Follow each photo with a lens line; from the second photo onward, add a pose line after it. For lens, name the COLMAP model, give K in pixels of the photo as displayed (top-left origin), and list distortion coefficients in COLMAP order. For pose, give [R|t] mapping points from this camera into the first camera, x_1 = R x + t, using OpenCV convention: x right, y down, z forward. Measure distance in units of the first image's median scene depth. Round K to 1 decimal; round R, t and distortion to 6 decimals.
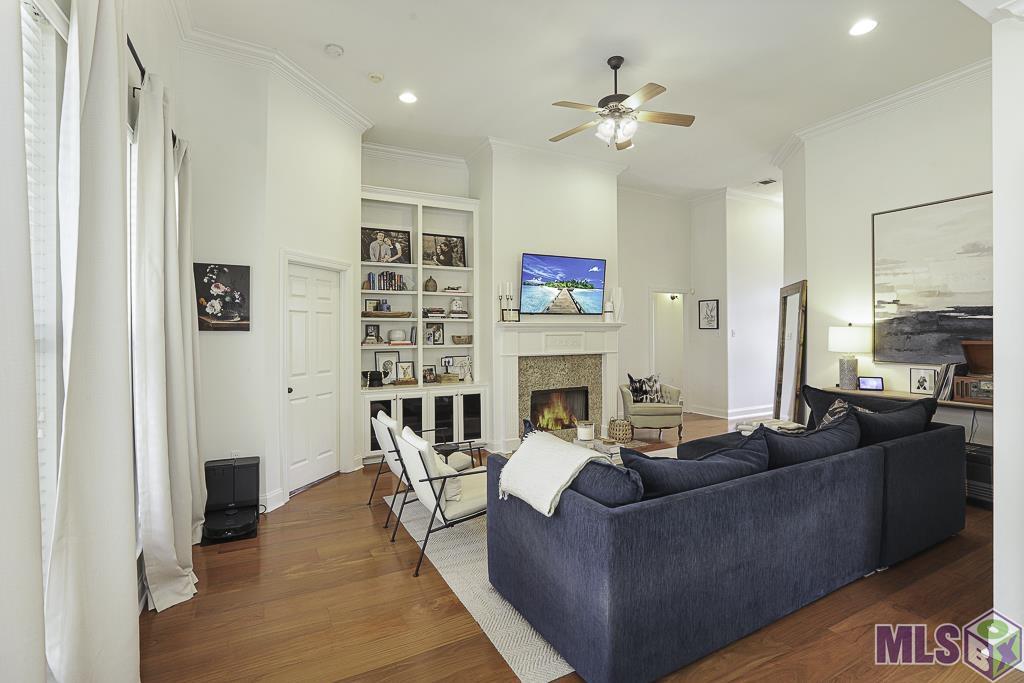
lens RADIAL K [[479.7, 0, 527.4], [0, 479.7, 329.5], [0, 0, 1]] dist [-0.062110, 0.030008]
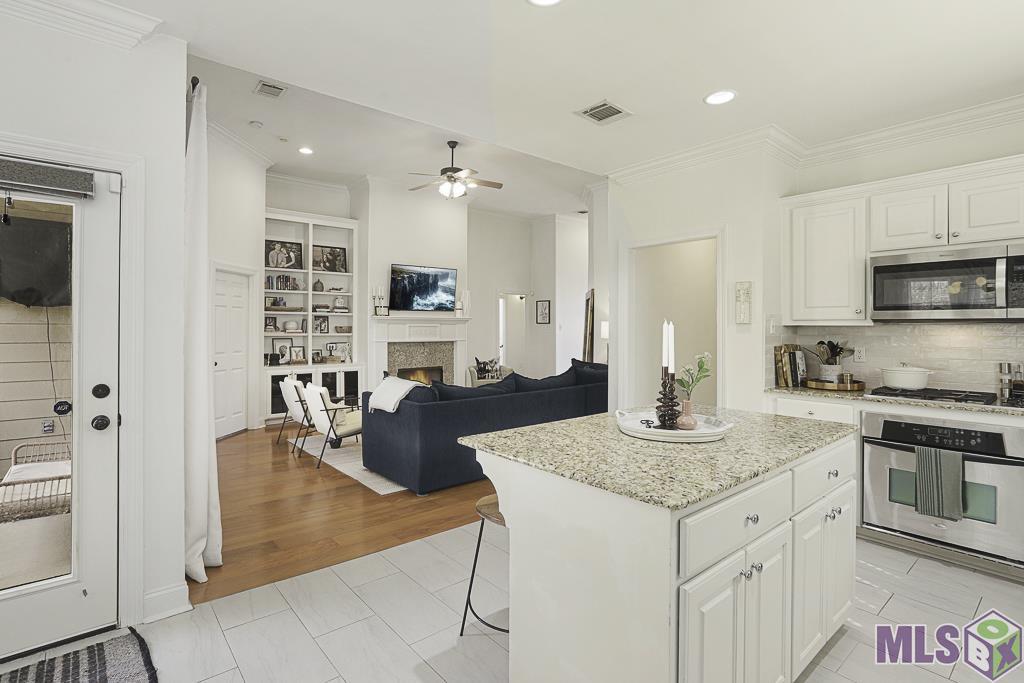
lens RADIAL K [[489.3, 0, 493.6], [0, 489.3, 330.2], [0, 0, 1]] dist [-0.069269, 0.032726]
pose [[0.984759, 0.007802, 0.173751, 0.033791], [-0.009536, 0.999913, 0.009151, 0.007867], [-0.173665, -0.010668, 0.984747, -0.360297]]
